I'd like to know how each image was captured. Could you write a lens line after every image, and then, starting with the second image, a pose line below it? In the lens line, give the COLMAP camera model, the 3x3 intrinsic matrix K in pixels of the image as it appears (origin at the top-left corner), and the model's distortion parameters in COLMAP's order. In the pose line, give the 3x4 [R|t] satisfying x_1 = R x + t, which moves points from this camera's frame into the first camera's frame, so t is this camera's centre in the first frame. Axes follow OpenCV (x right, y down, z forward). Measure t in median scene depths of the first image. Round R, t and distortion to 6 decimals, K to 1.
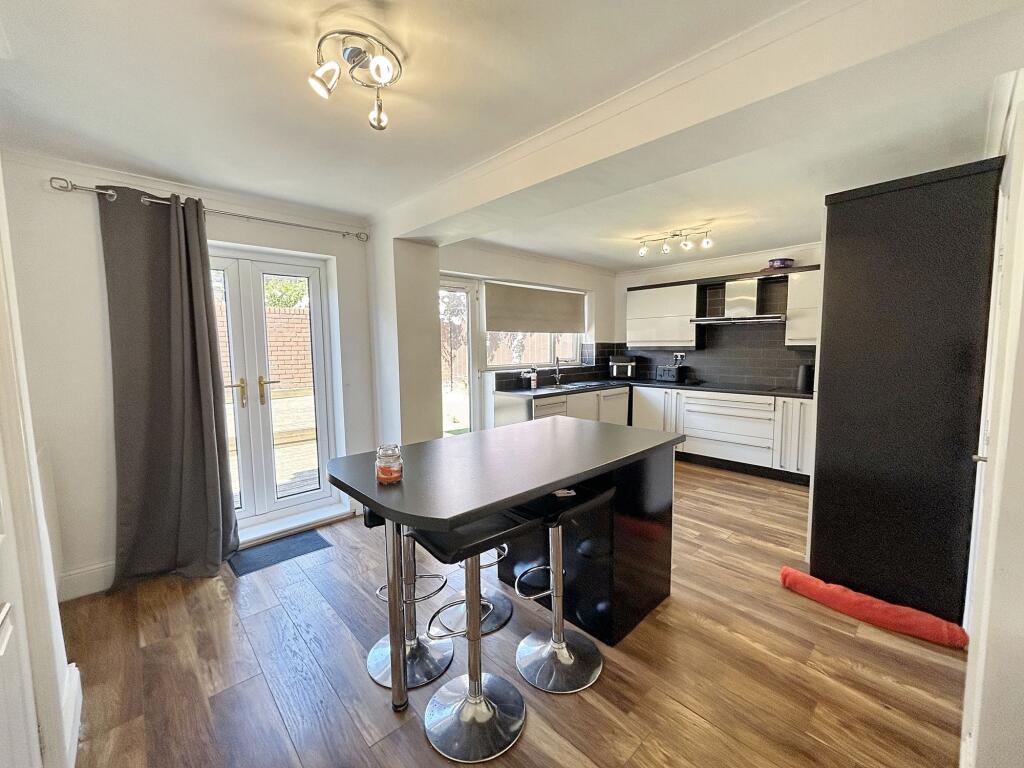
lens RADIAL K [[415.7, 0, 510.3], [0, 415.7, 382.3], [0, 0, 1]] dist [-0.000693, 0.000065]
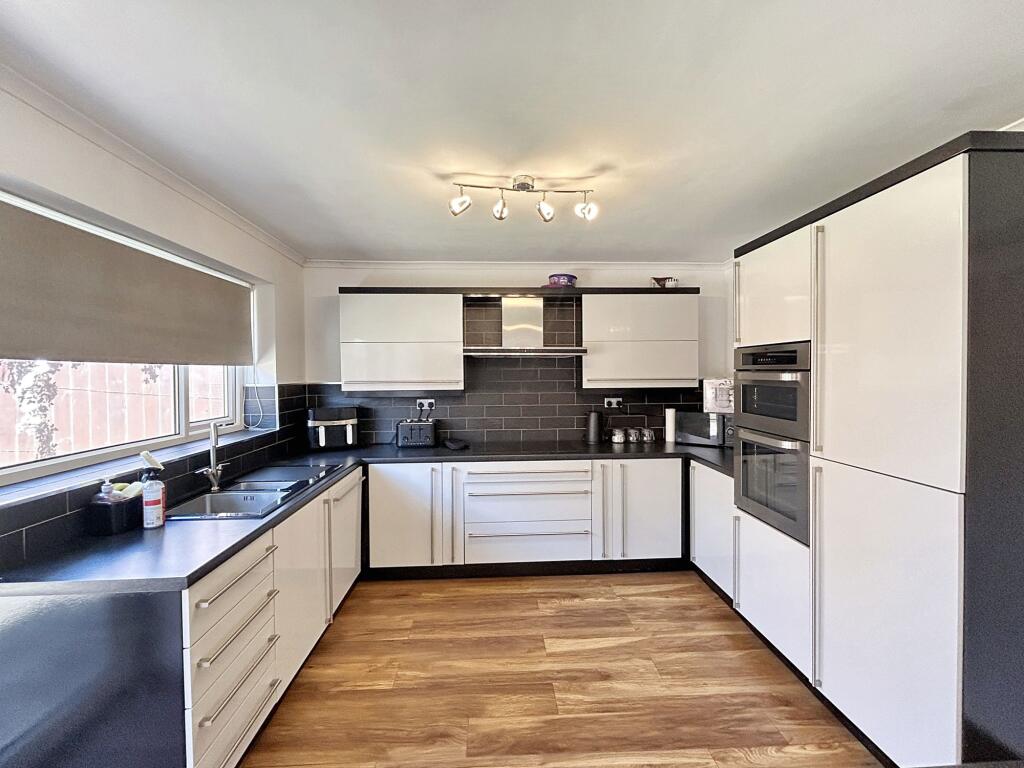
lens RADIAL K [[440.5, 0, 514.8], [0, 440.5, 382.2], [0, 0, 1]] dist [0.002366, 0.000704]
pose [[0.641087, -0.010242, 0.767400, -0.028689], [0.070860, 0.996430, -0.045898, -0.062781], [-0.764190, 0.083803, 0.639524, 0.510150]]
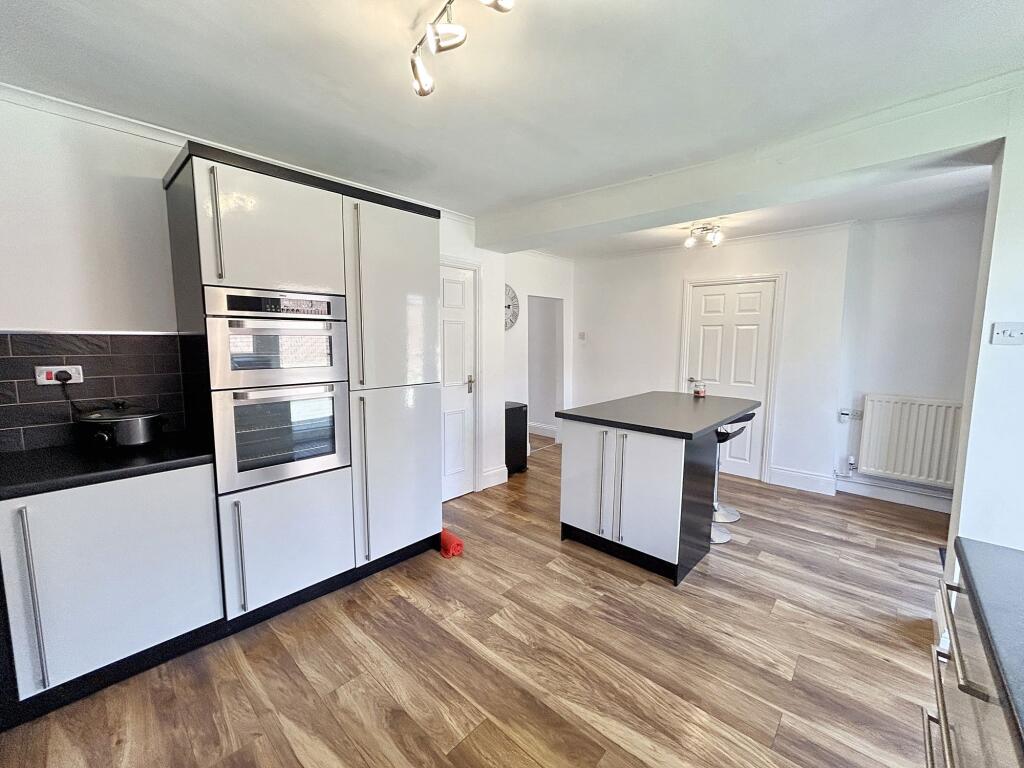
lens RADIAL K [[415.7, 0, 510.3], [0, 415.7, 382.3], [0, 0, 1]] dist [-0.000693, 0.000065]
pose [[-0.997217, 0.013550, -0.073306, 0.301186], [-0.001327, 0.979960, 0.199189, -0.097407], [0.074536, 0.198732, -0.977215, 1.022549]]
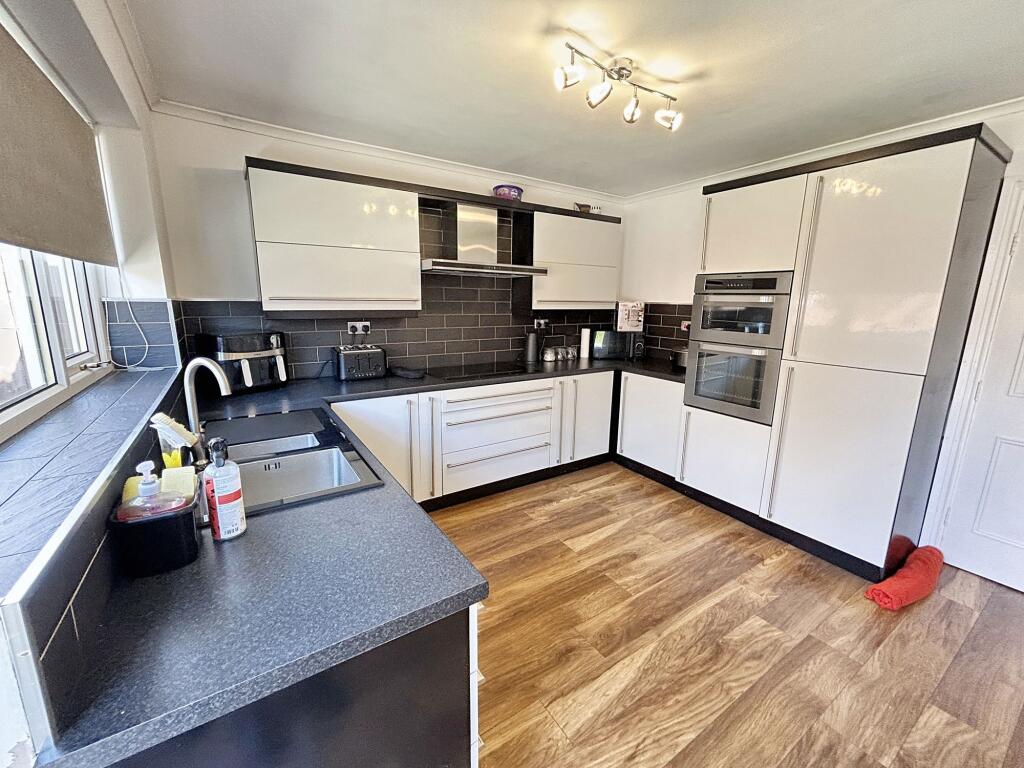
lens RADIAL K [[415.7, 0, 510.3], [0, 415.7, 382.3], [0, 0, 1]] dist [-0.000693, 0.000065]
pose [[0.171126, -0.181273, 0.968430, -0.098956], [0.074389, 0.982500, 0.170761, -0.079146], [-0.982437, 0.042819, 0.181616, 0.796340]]
